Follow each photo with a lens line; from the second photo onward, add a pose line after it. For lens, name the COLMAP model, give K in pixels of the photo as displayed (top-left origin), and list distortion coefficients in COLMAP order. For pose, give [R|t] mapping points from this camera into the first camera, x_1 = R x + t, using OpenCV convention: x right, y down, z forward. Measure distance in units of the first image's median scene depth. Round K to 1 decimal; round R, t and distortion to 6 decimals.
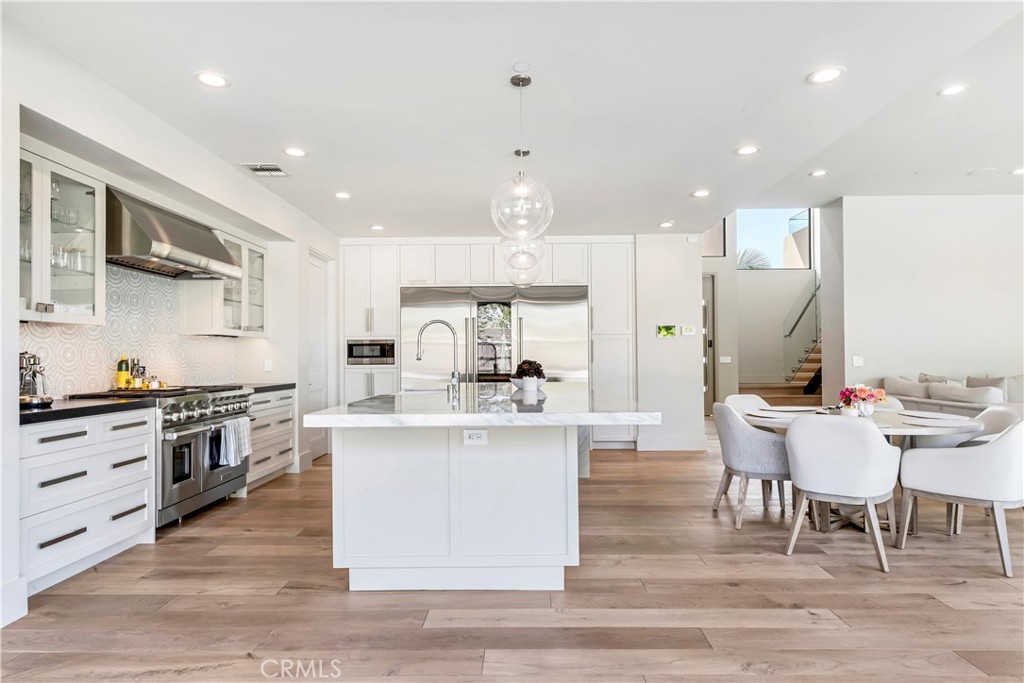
lens RADIAL K [[571.0, 0, 512.0], [0, 571.0, 341.5], [0, 0, 1]] dist [-0.000287, 0.000270]
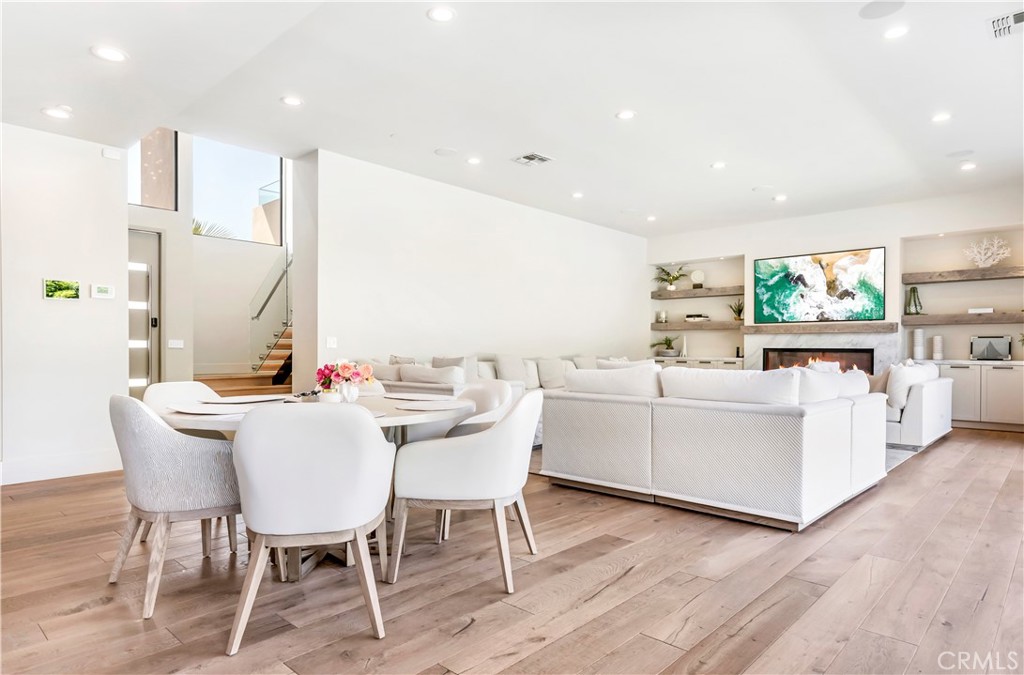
lens RADIAL K [[603.0, 0, 511.1], [0, 603.0, 363.4], [0, 0, 1]] dist [0.016559, 0.000120]
pose [[0.663737, -0.008286, 0.747920, 0.183161], [-0.028706, 0.998920, 0.036542, 0.047066], [-0.747415, -0.045724, 0.662782, 0.340207]]
